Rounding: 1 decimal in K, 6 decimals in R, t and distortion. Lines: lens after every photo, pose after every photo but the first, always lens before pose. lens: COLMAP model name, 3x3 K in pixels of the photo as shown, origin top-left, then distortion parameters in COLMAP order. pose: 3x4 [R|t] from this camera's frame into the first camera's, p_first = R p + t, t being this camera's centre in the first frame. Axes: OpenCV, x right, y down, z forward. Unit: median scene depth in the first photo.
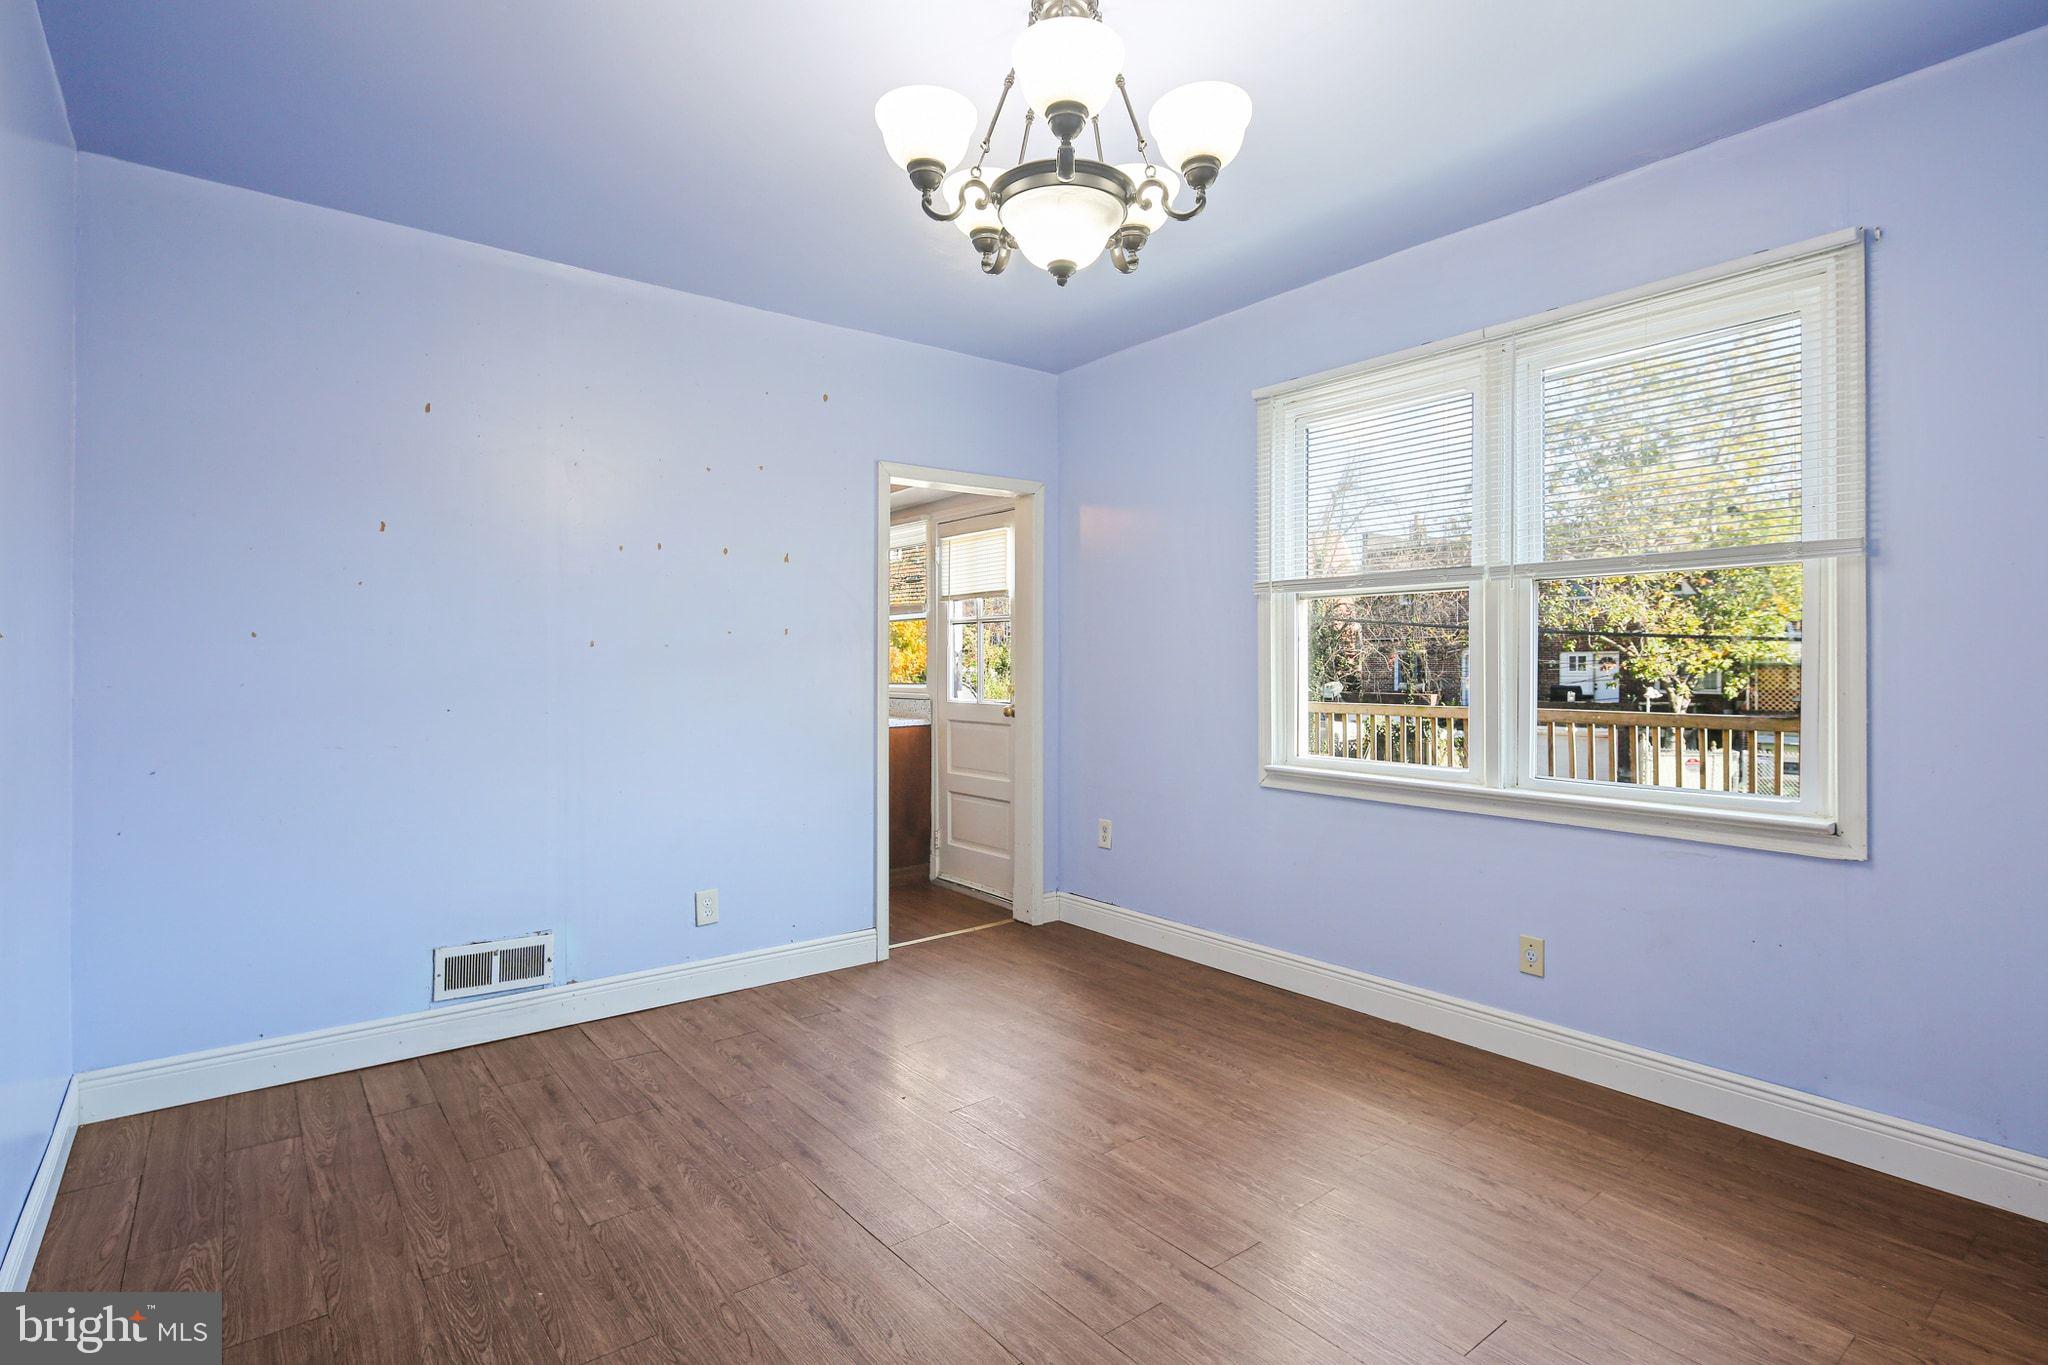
lens RADIAL K [[993.9, 0, 1026.9], [0, 993.9, 677.6], [0, 0, 1]] dist [0.004398, -0.003935]
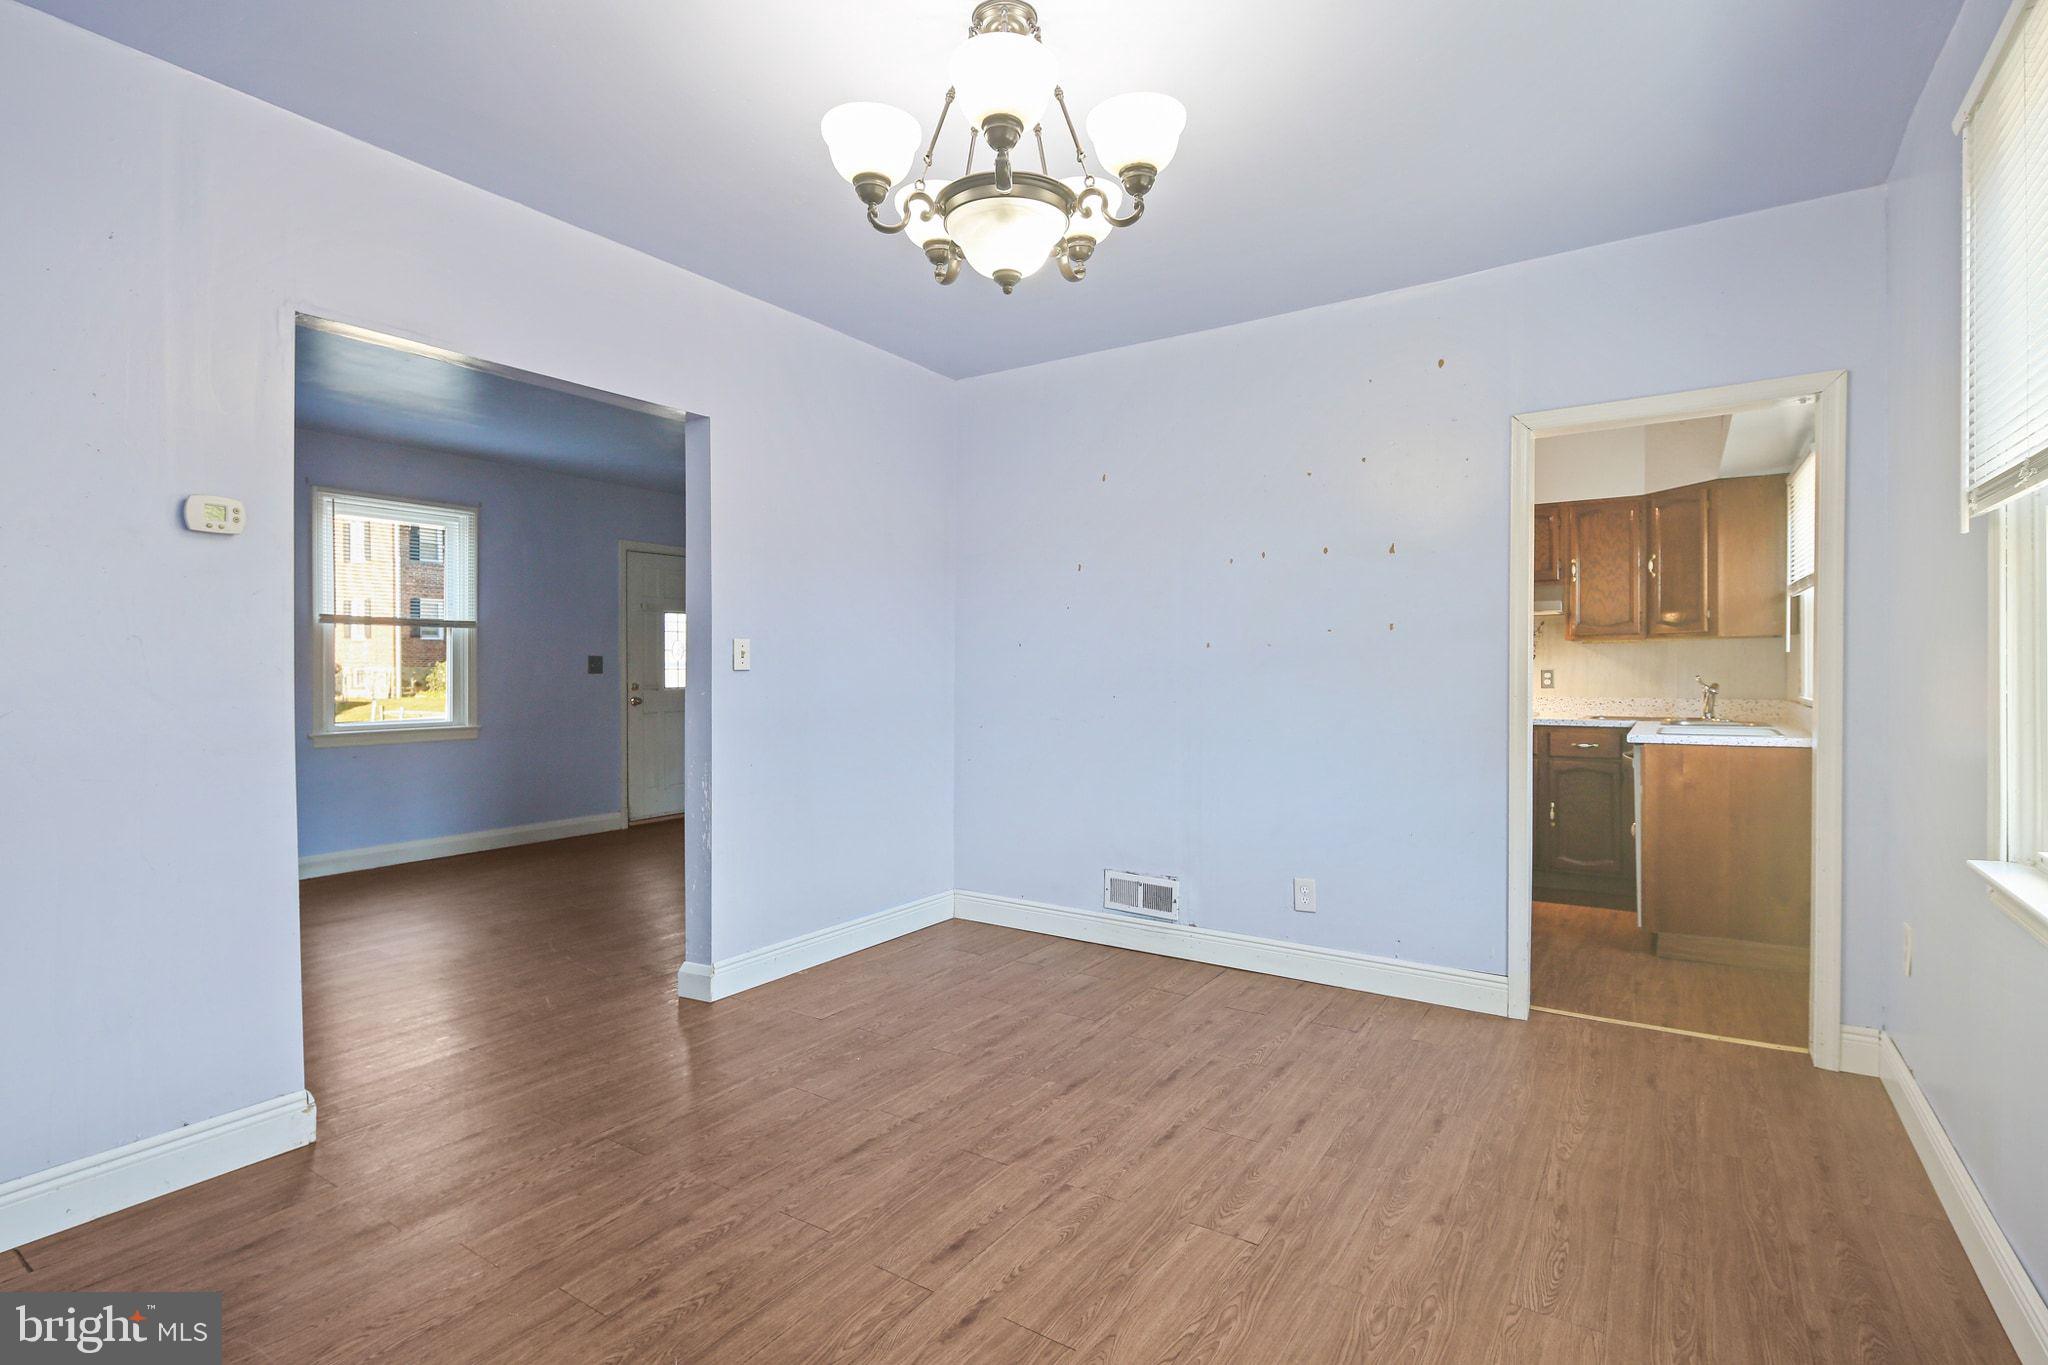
lens RADIAL K [[993.9, 0, 1018.7], [0, 993.9, 668.5], [0, 0, 1]] dist [0.004398, -0.003935]
pose [[0.300009, -0.001919, -0.953934, 0.658240], [-0.008560, 0.999952, -0.004704, 0.003435], [0.953898, 0.009577, 0.299978, 0.458907]]
